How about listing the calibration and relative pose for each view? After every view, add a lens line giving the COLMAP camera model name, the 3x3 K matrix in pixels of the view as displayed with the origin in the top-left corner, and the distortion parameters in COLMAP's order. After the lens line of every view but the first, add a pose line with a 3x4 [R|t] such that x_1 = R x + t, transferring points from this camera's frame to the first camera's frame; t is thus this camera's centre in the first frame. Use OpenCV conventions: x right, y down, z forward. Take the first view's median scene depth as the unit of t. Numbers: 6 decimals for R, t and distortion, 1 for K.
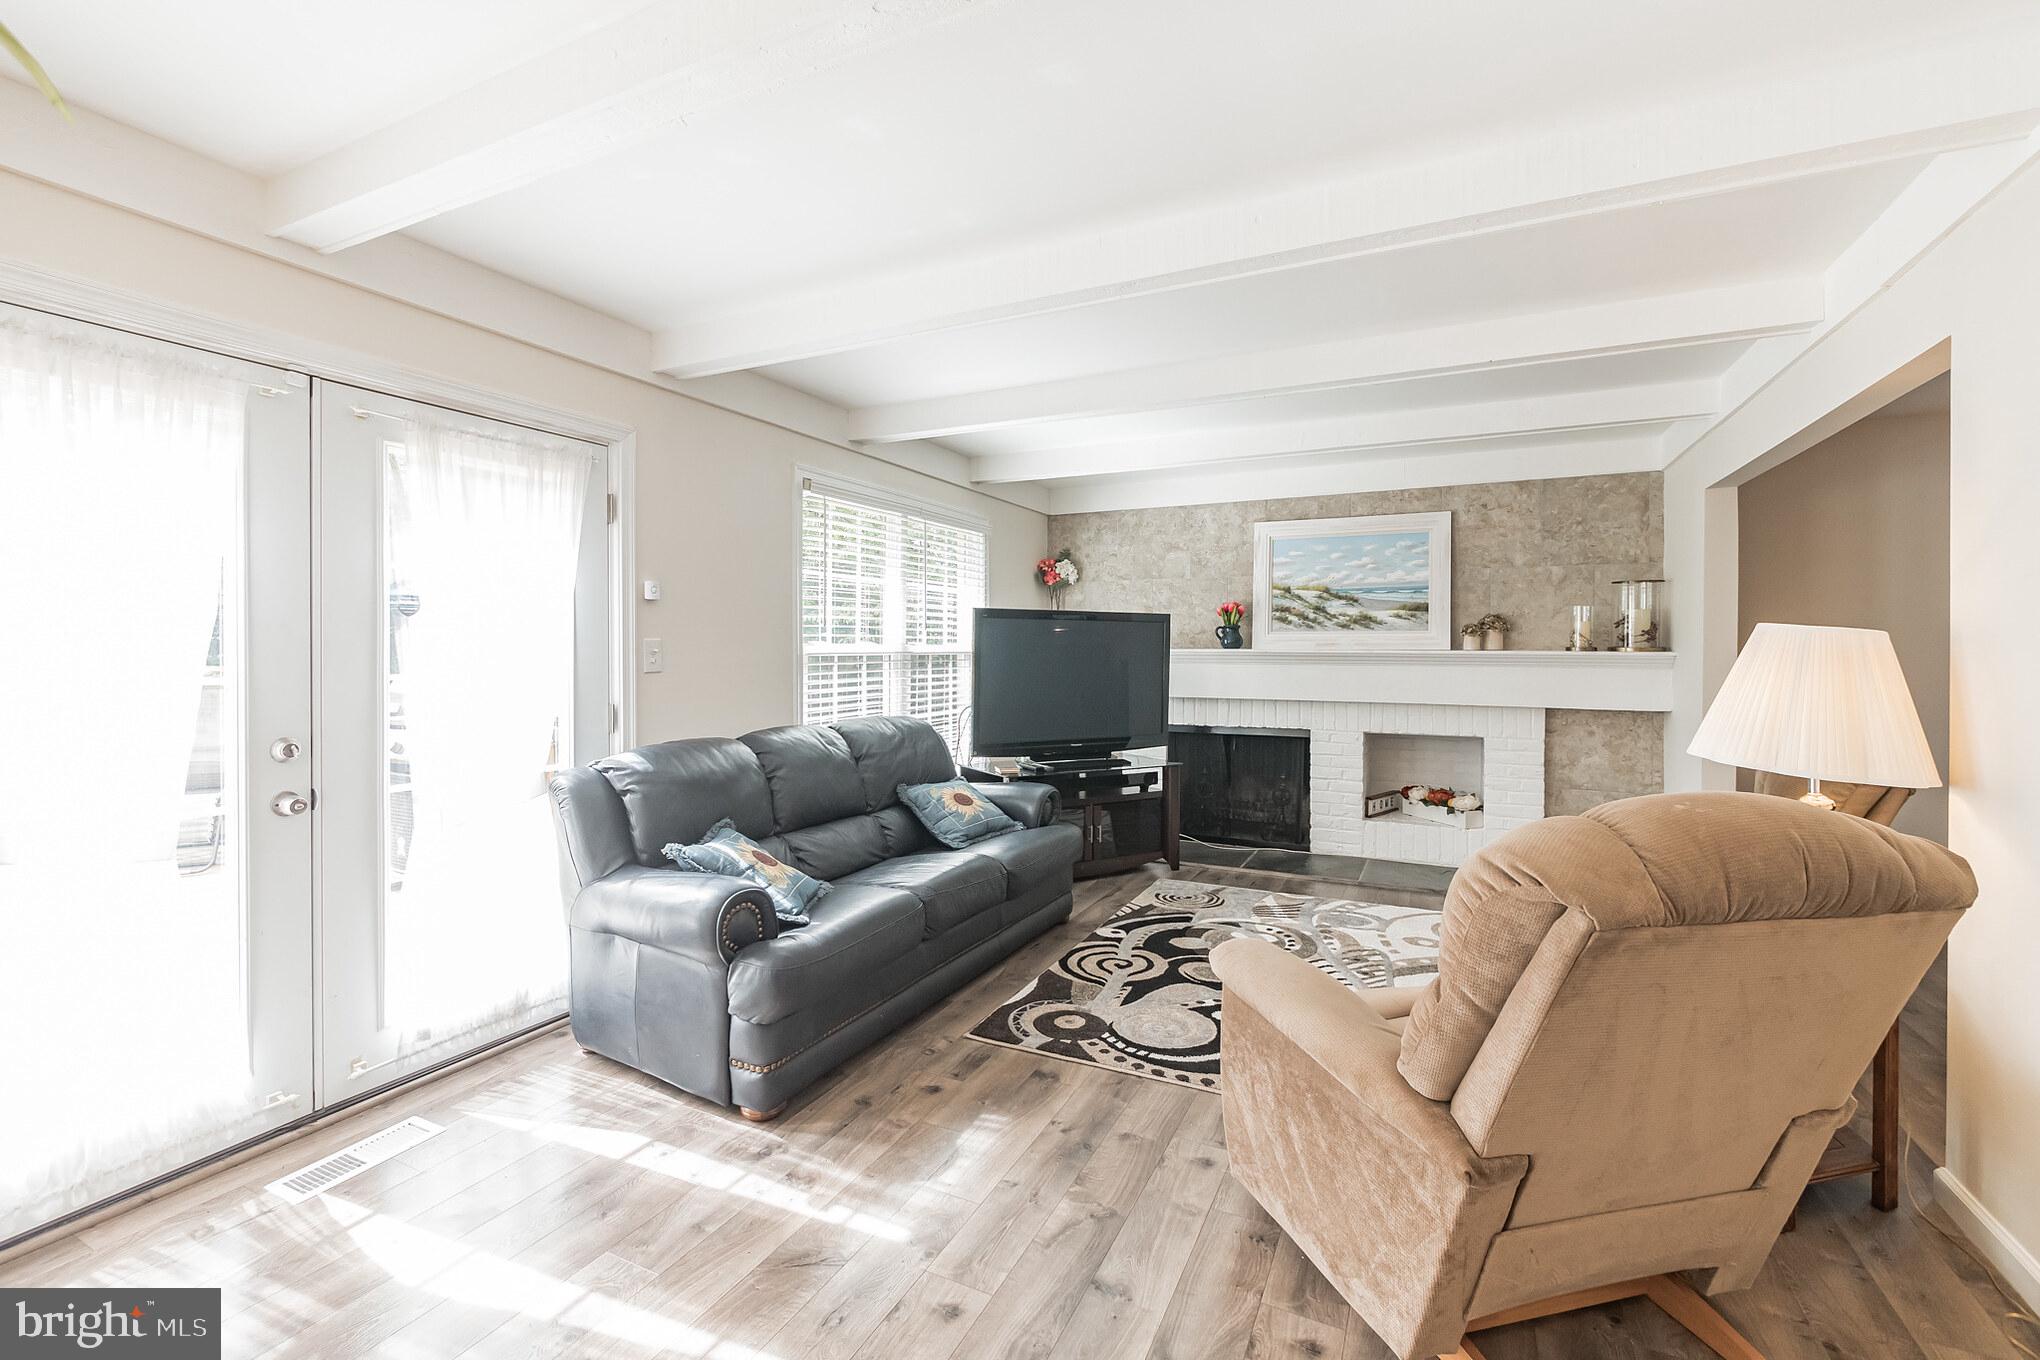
lens RADIAL K [[871.0, 0, 1002.8], [0, 871.0, 674.9], [0, 0, 1]] dist [0.002992, 0.000599]
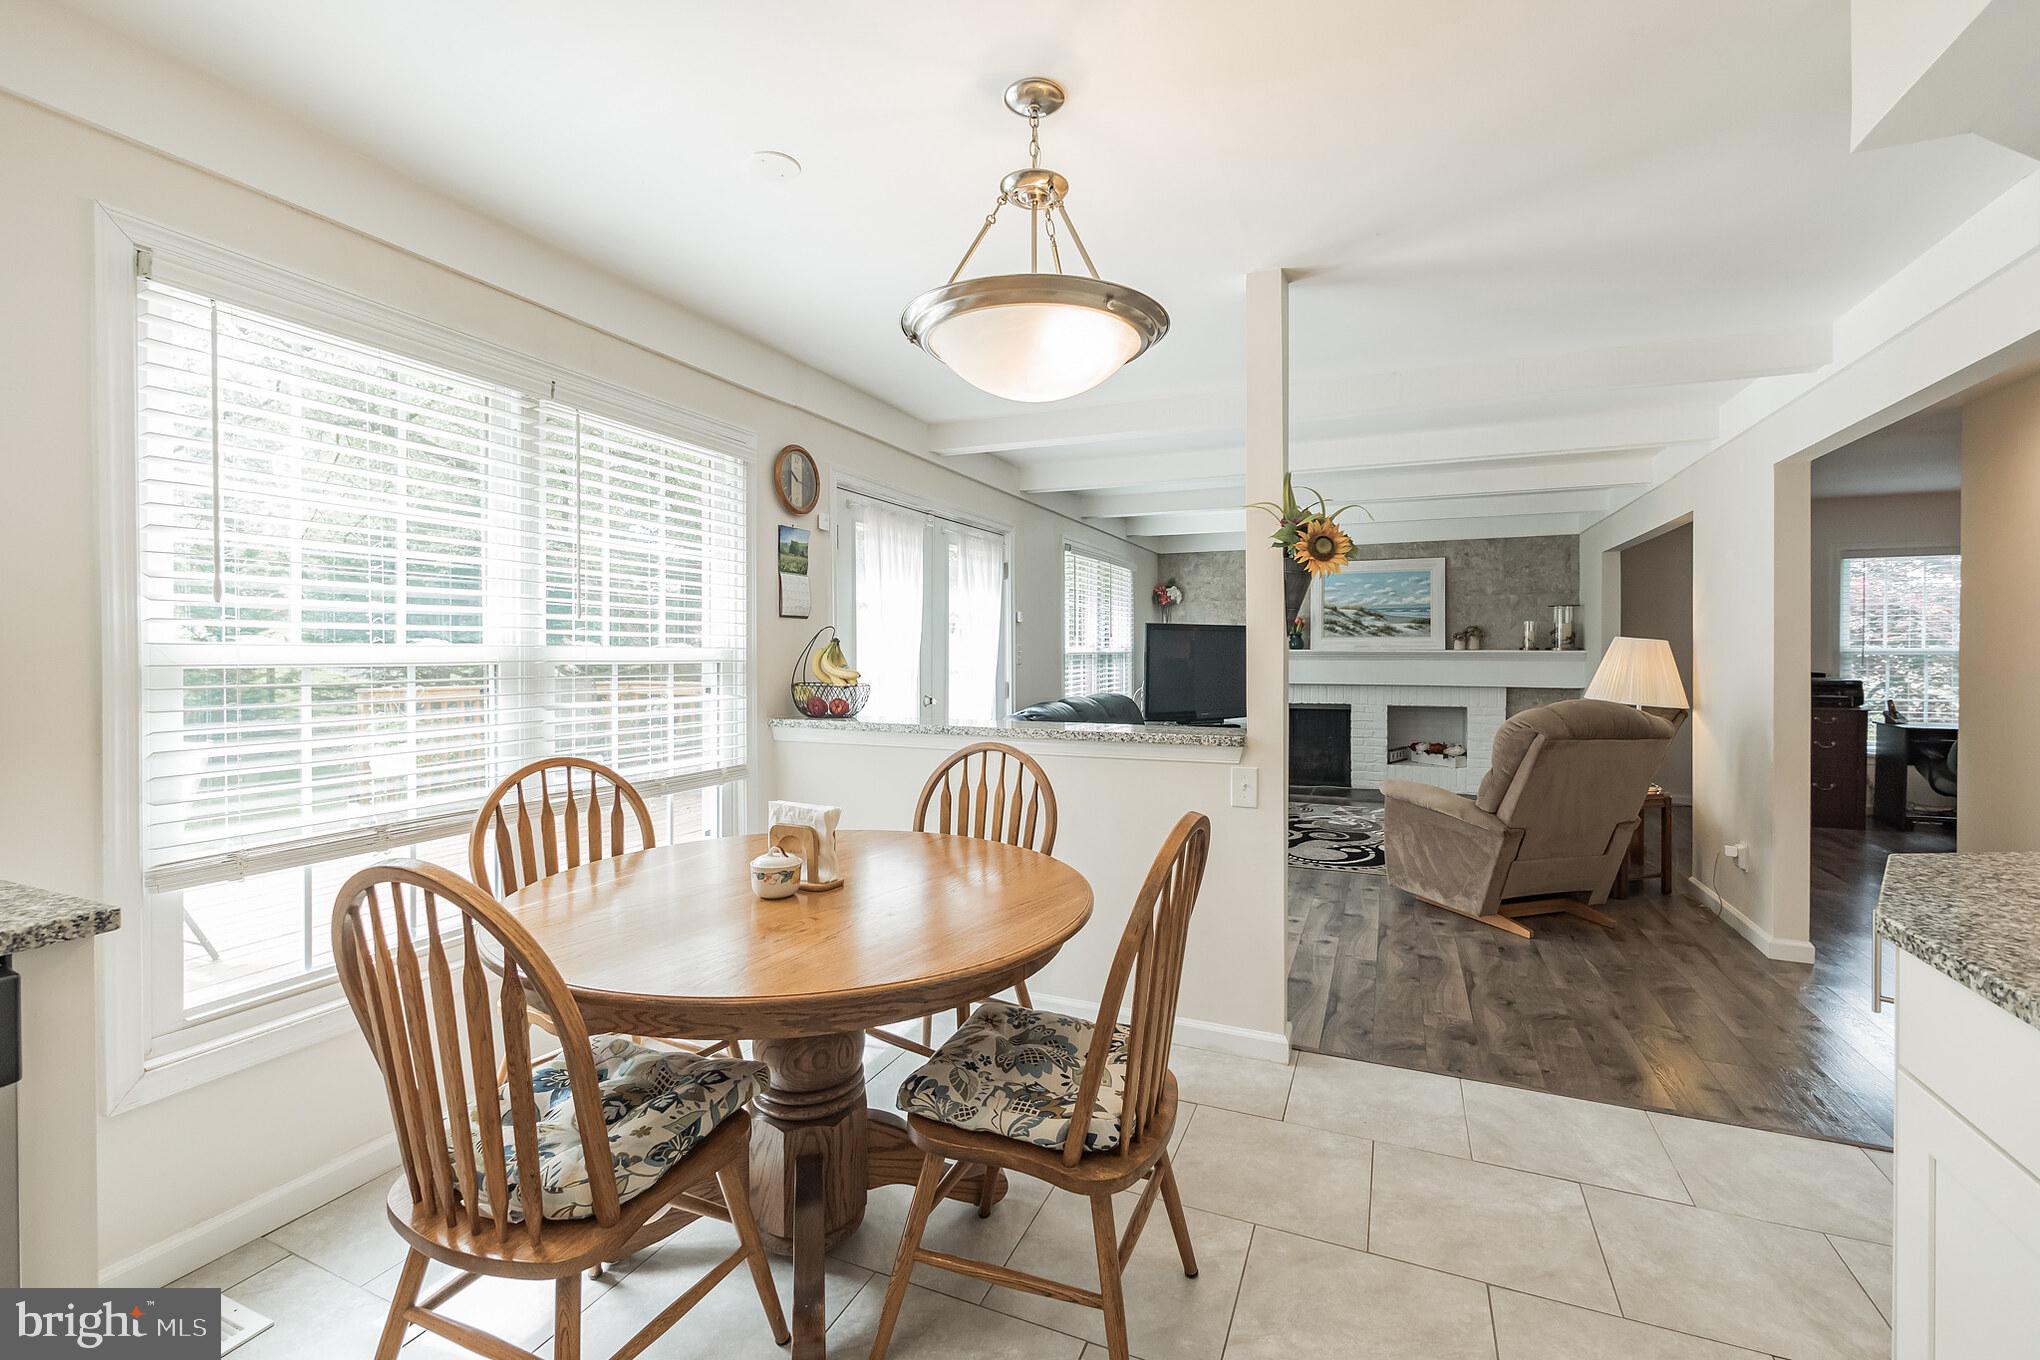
lens RADIAL K [[909.2, 0, 1020.0], [0, 909.2, 680.0], [0, 0, 1]] dist [0.034199, 0.000184]
pose [[0.995740, -0.005970, 0.092016, -0.368797], [0.005806, 0.999981, 0.002055, 0.016440], [-0.092027, -0.001512, 0.995755, -0.516107]]
